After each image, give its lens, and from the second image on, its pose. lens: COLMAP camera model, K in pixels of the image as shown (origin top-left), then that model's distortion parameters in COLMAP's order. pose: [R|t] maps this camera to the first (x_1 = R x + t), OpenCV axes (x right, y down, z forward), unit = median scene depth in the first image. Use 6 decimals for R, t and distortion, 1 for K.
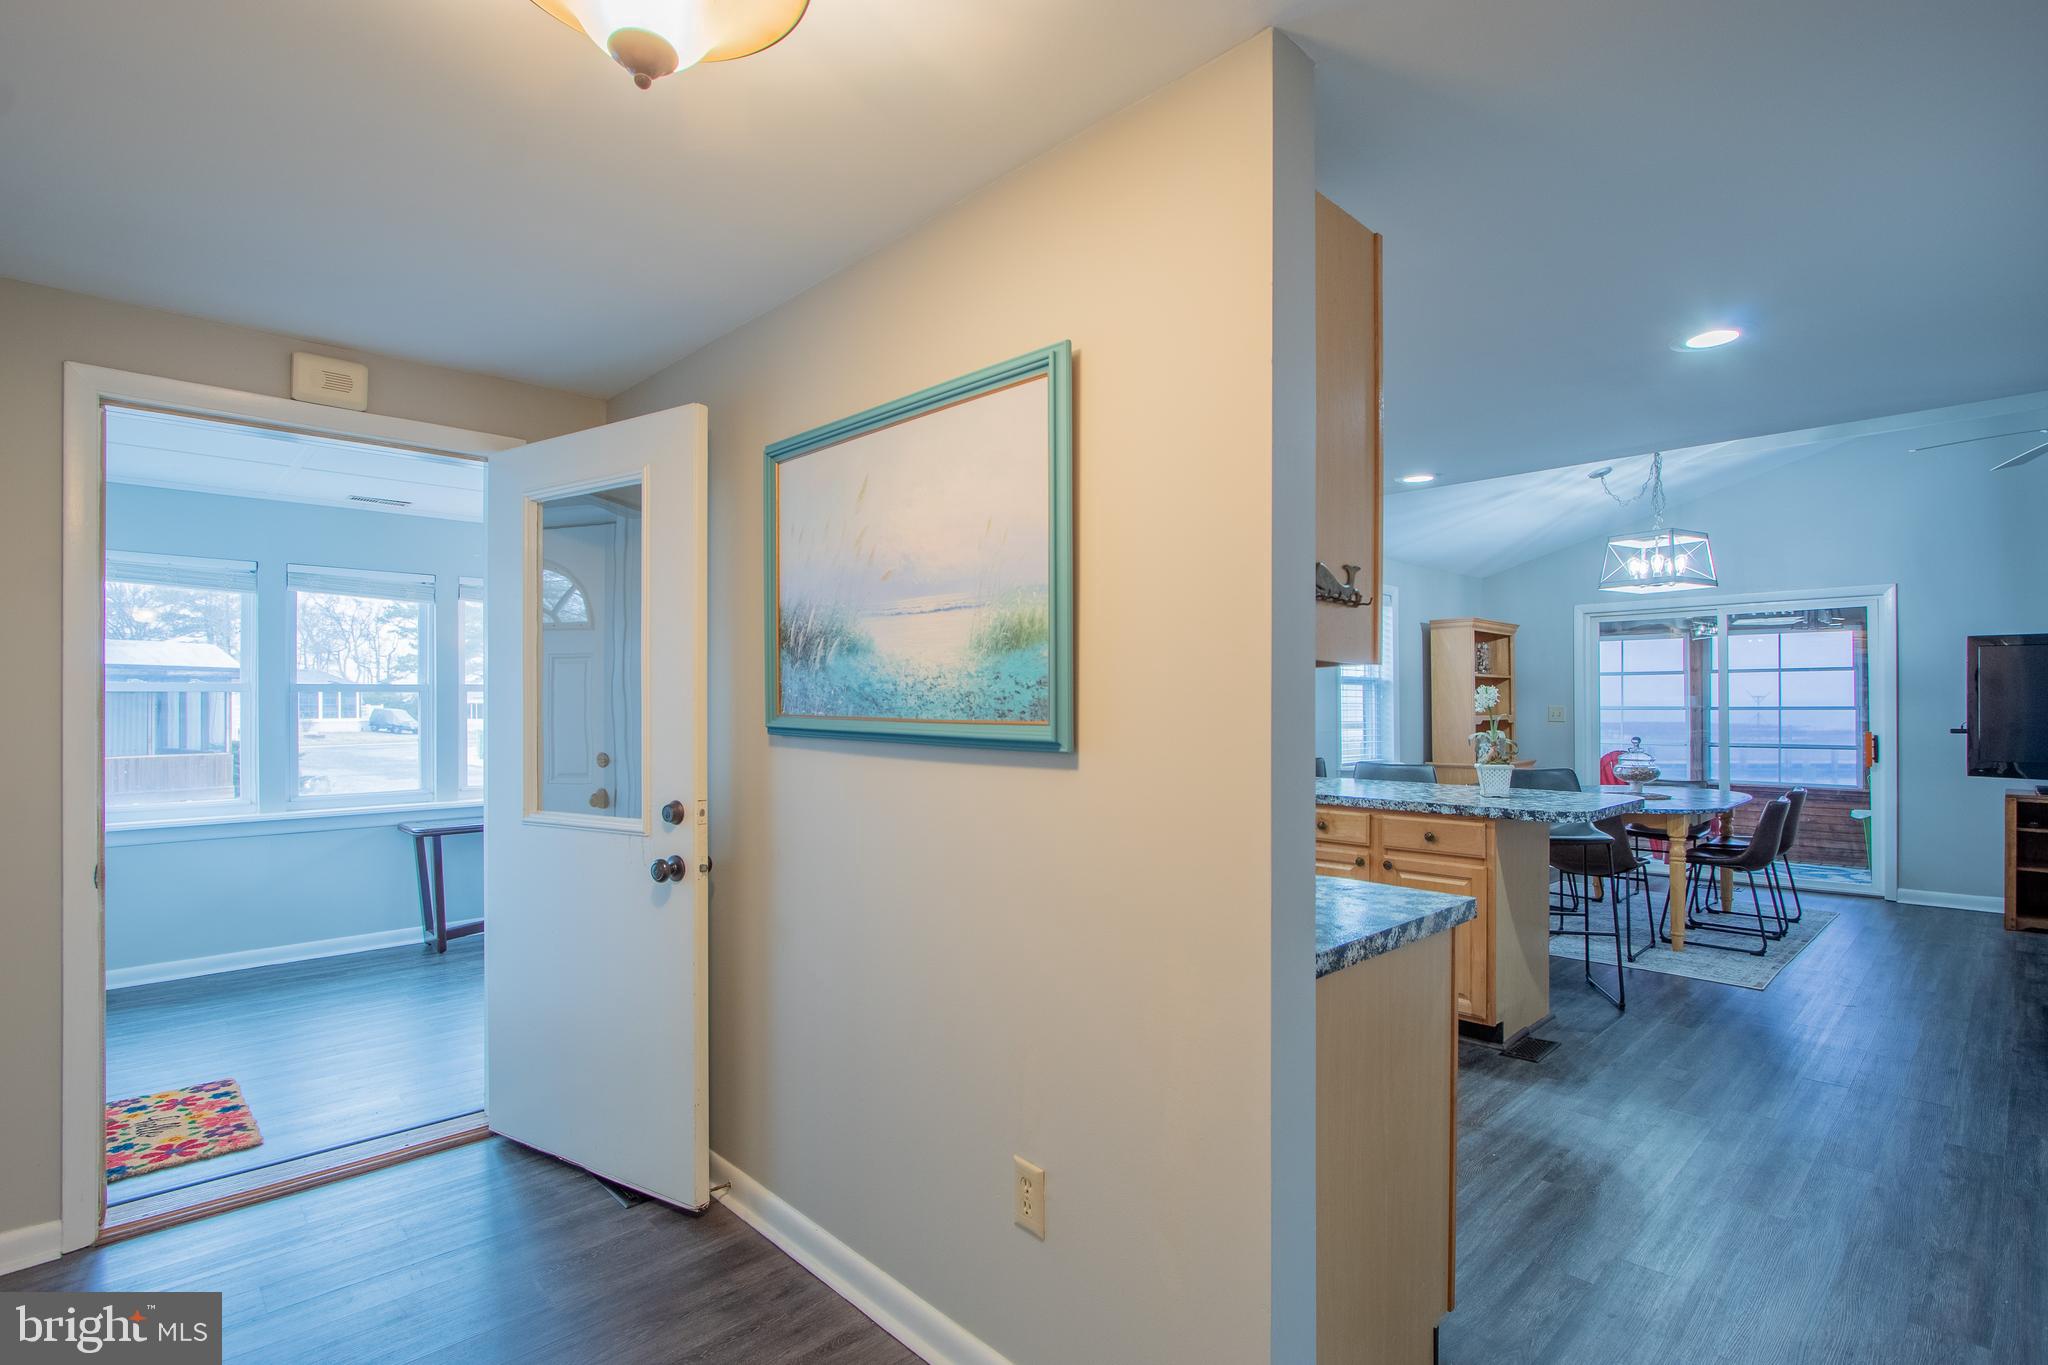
lens RADIAL K [[980.8, 0, 1026.8], [0, 980.8, 699.1], [0, 0, 1]] dist [-0.014322, 0.001140]
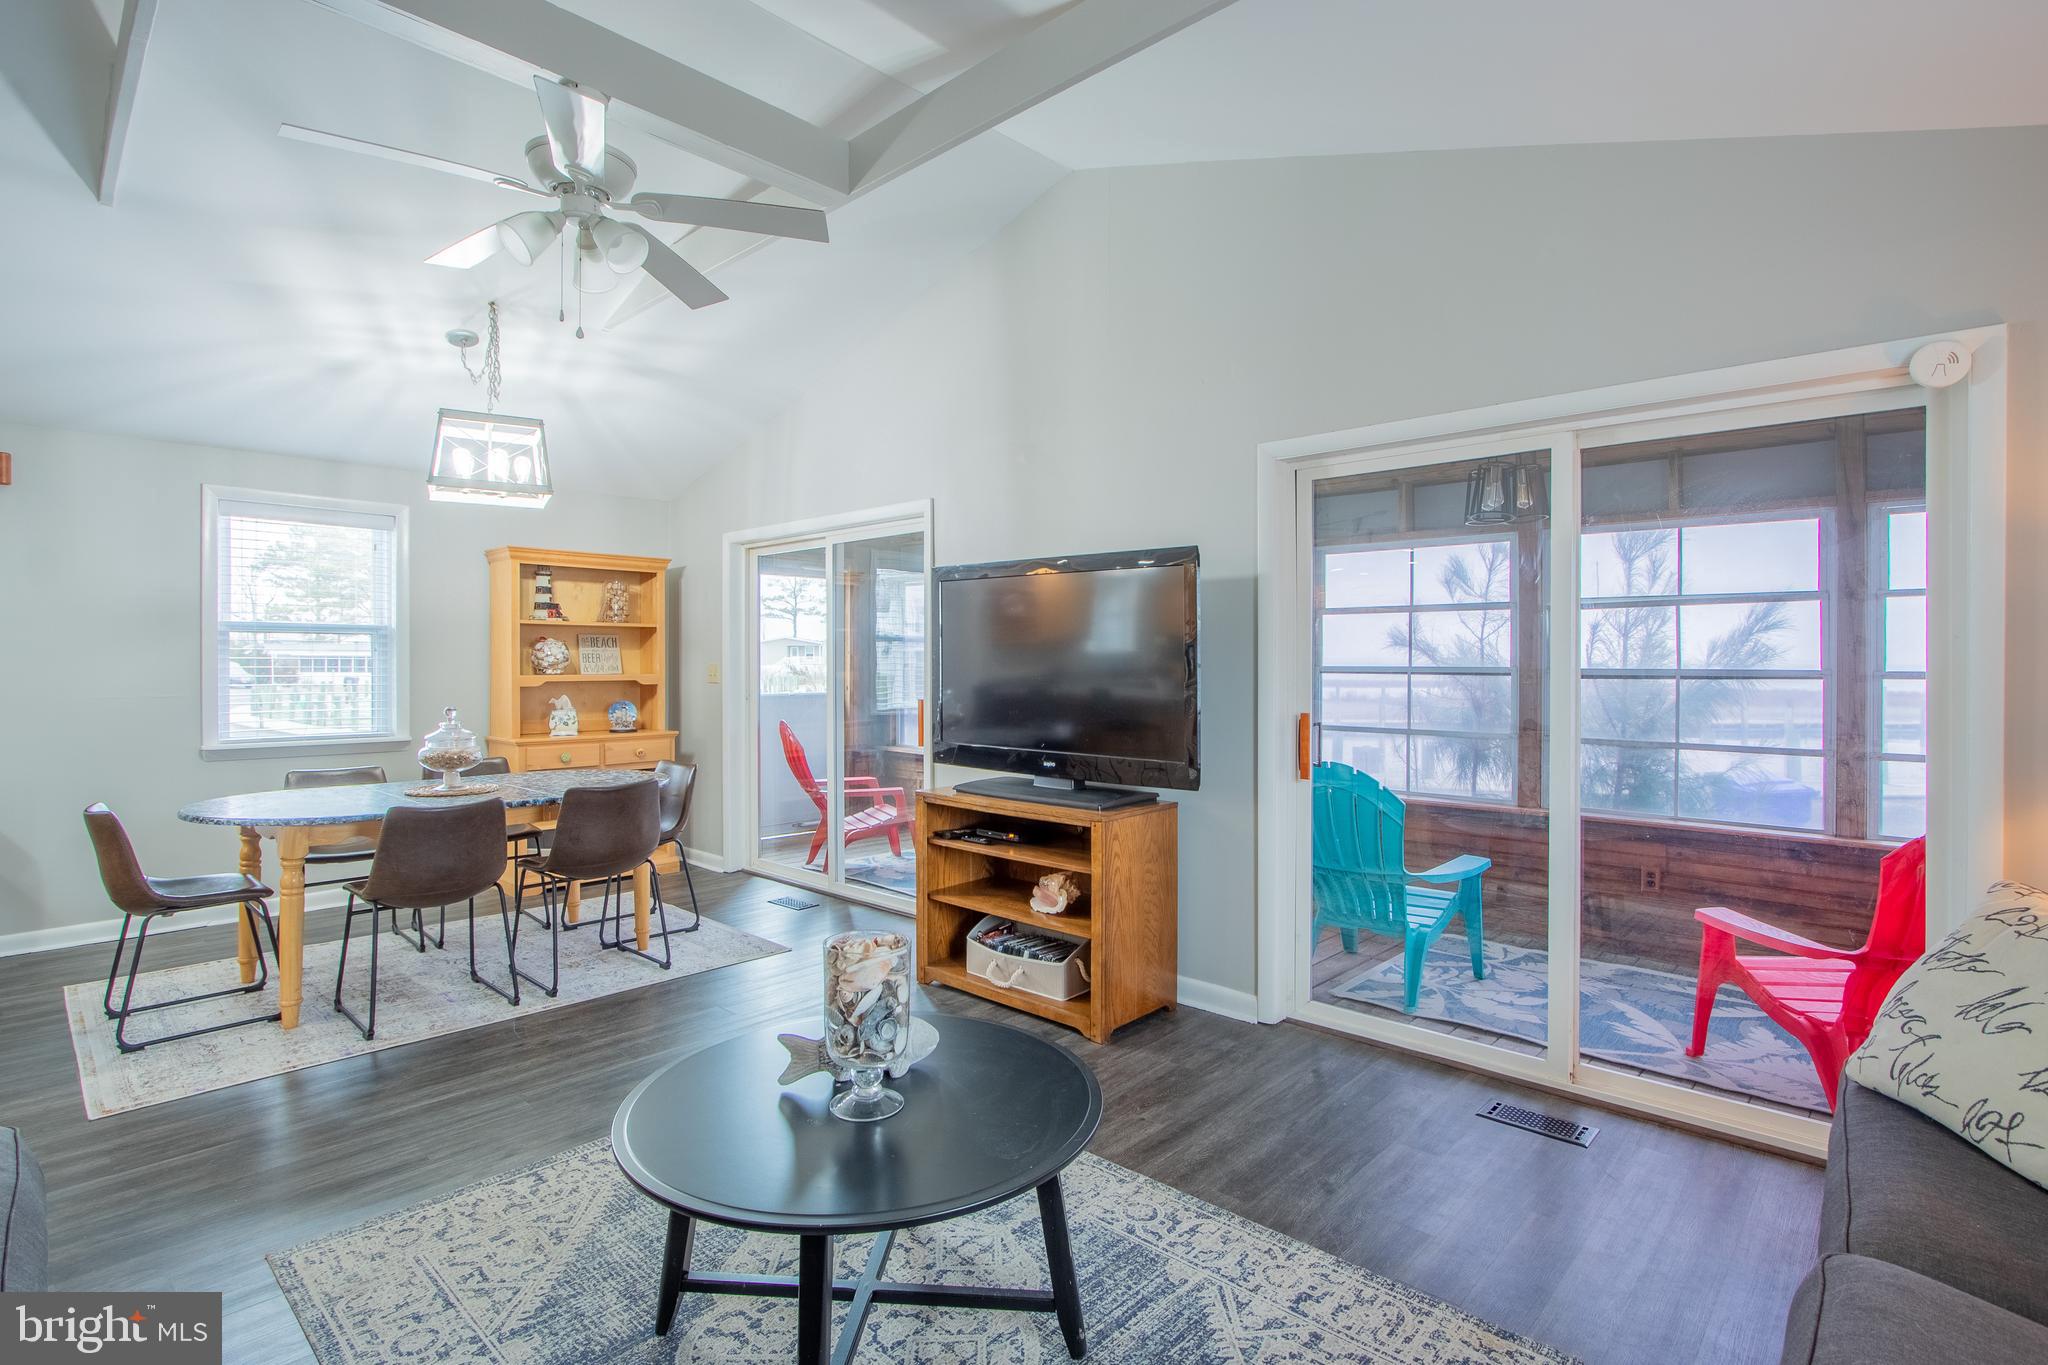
lens RADIAL K [[991.7, 0, 1033.2], [0, 991.7, 663.1], [0, 0, 1]] dist [-0.013501, 0.000235]
pose [[0.998567, 0.003824, 0.053372, 1.007068], [-0.004334, 0.999946, 0.009433, -0.002071], [-0.053333, -0.009650, 0.998530, 0.257327]]
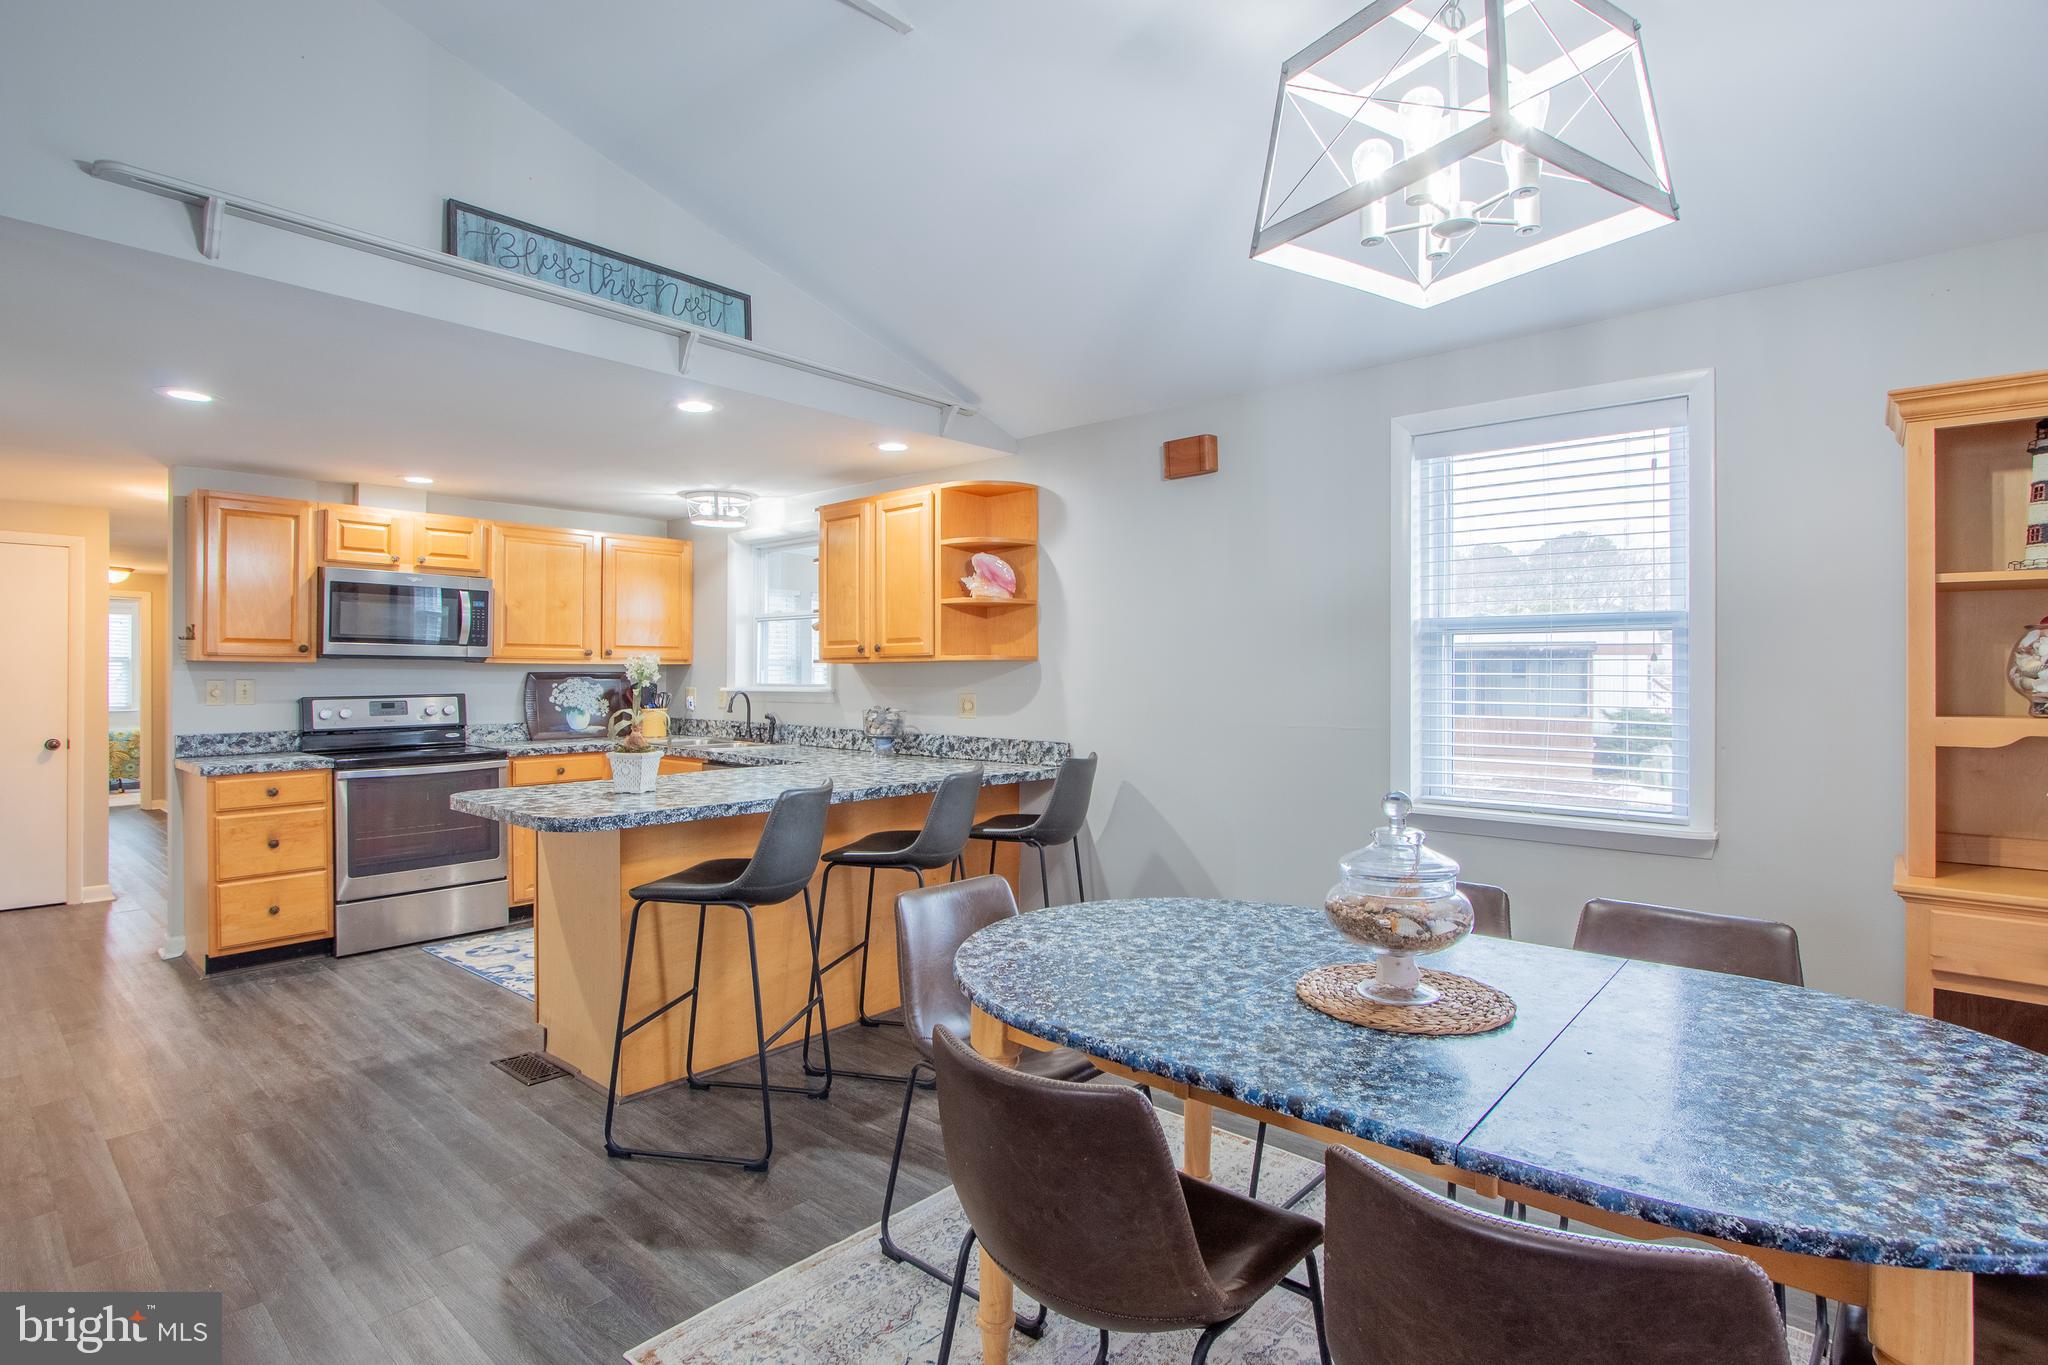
lens RADIAL K [[1002.6, 0, 1014.4], [0, 1002.6, 675.1], [0, 0, 1]] dist [-0.013129, 0.000957]
pose [[0.074129, 0.001677, -0.997247, 0.909122], [0.005219, 0.999984, 0.002069, 0.002759], [0.997235, -0.005358, 0.074119, 0.861304]]
